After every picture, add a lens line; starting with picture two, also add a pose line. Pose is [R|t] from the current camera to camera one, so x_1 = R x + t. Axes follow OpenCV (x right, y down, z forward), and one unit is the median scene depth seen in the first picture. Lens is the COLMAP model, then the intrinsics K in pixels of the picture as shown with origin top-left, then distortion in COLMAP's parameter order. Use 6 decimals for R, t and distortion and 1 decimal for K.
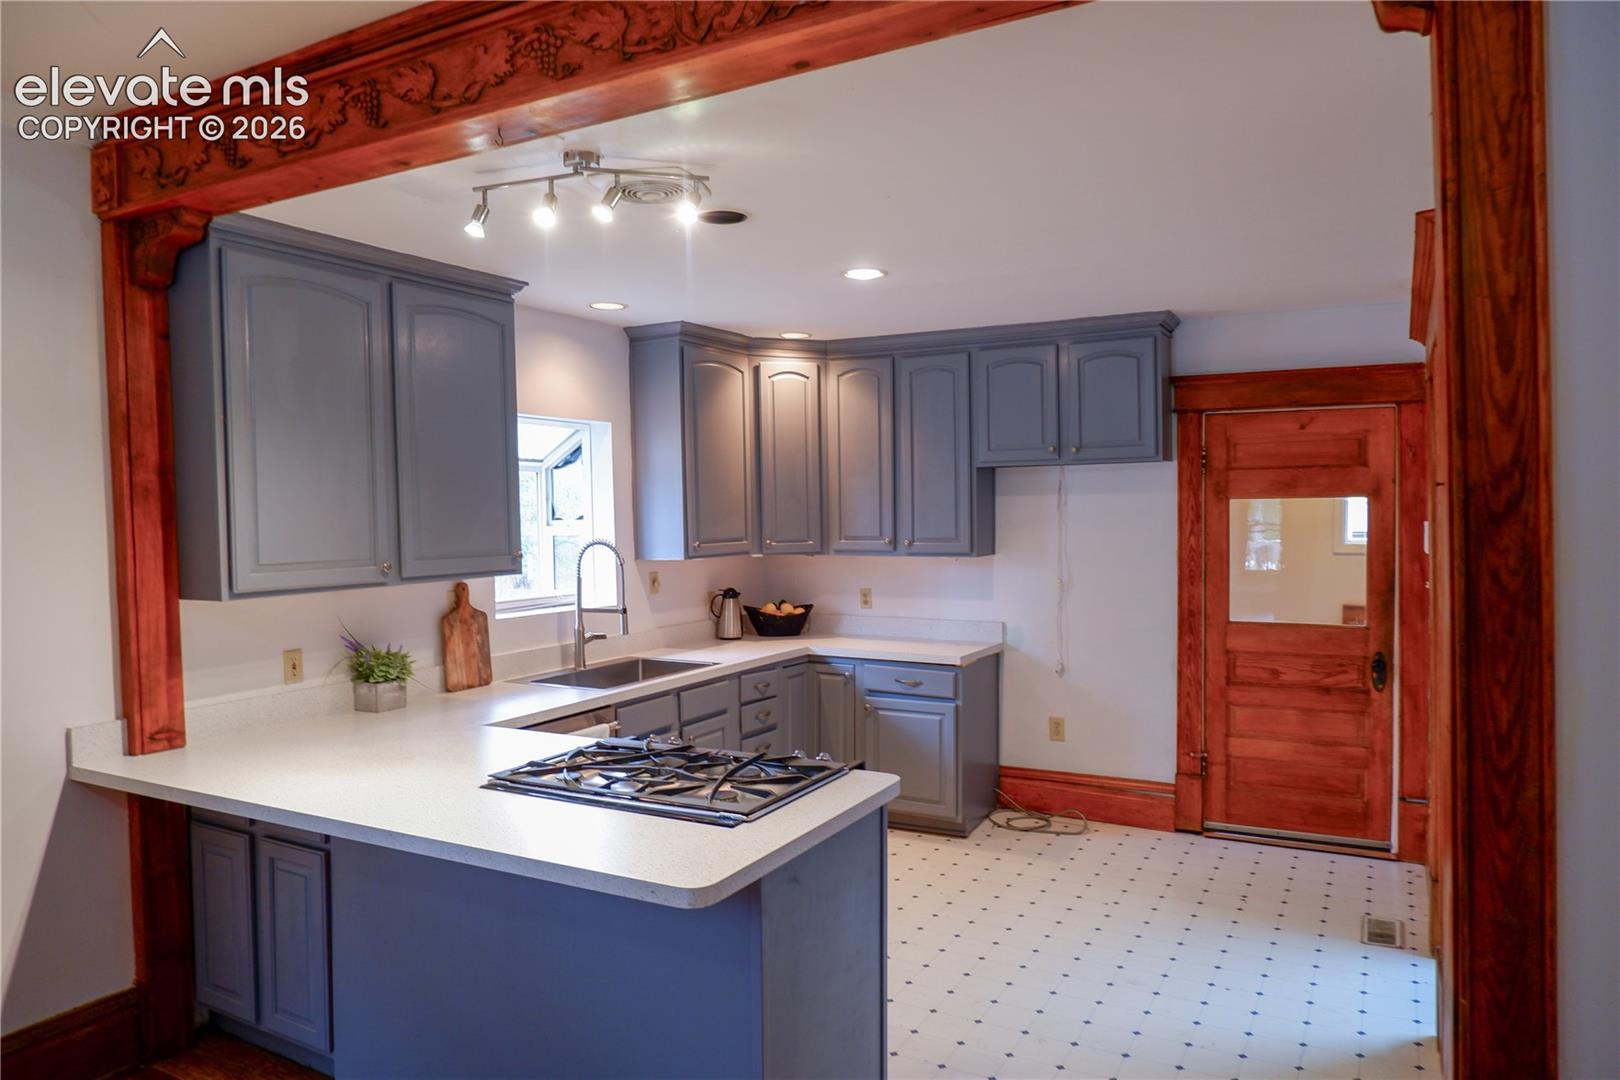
lens RADIAL K [[1047.9, 0, 810.0], [0, 1047.9, 540.0], [0, 0, 1]] dist [-0.018293, 0.001100]
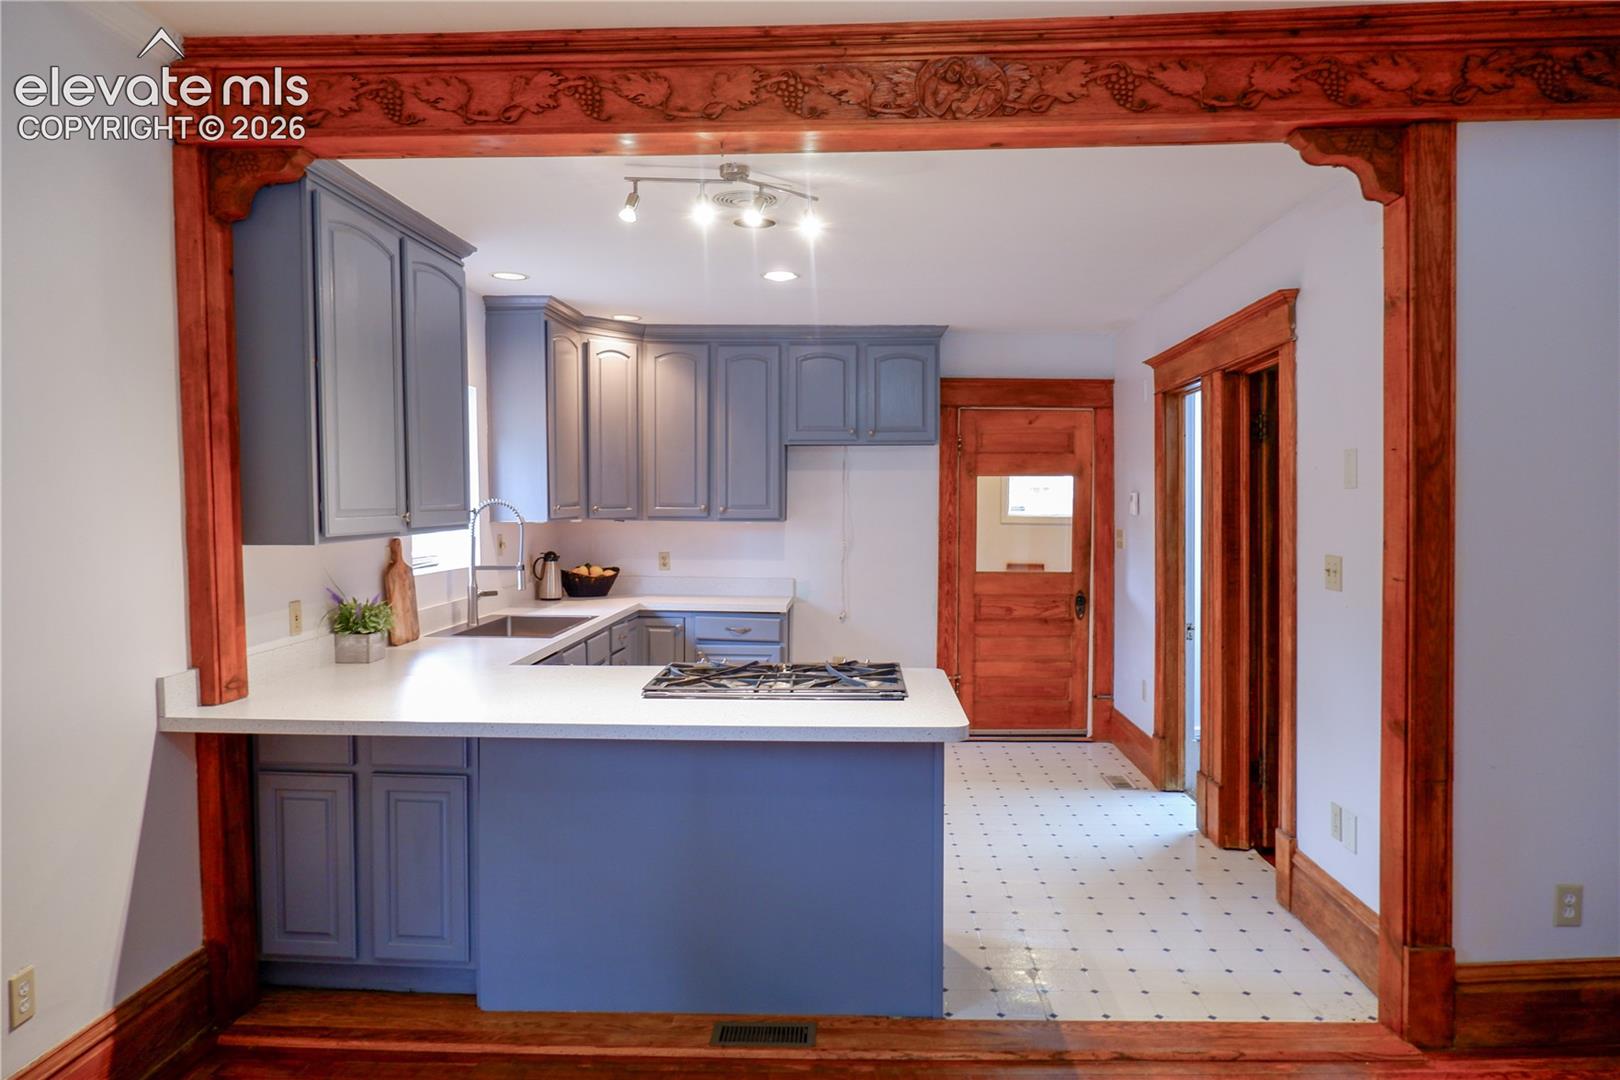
lens RADIAL K [[1049.3, 0, 810.0], [0, 1049.3, 540.0], [0, 0, 1]] dist [-0.006482, 0.000841]
pose [[0.898696, -0.004186, 0.438552, -0.395785], [0.000172, 0.999958, 0.009192, 0.031131], [-0.438572, -0.008185, 0.898659, -0.078823]]
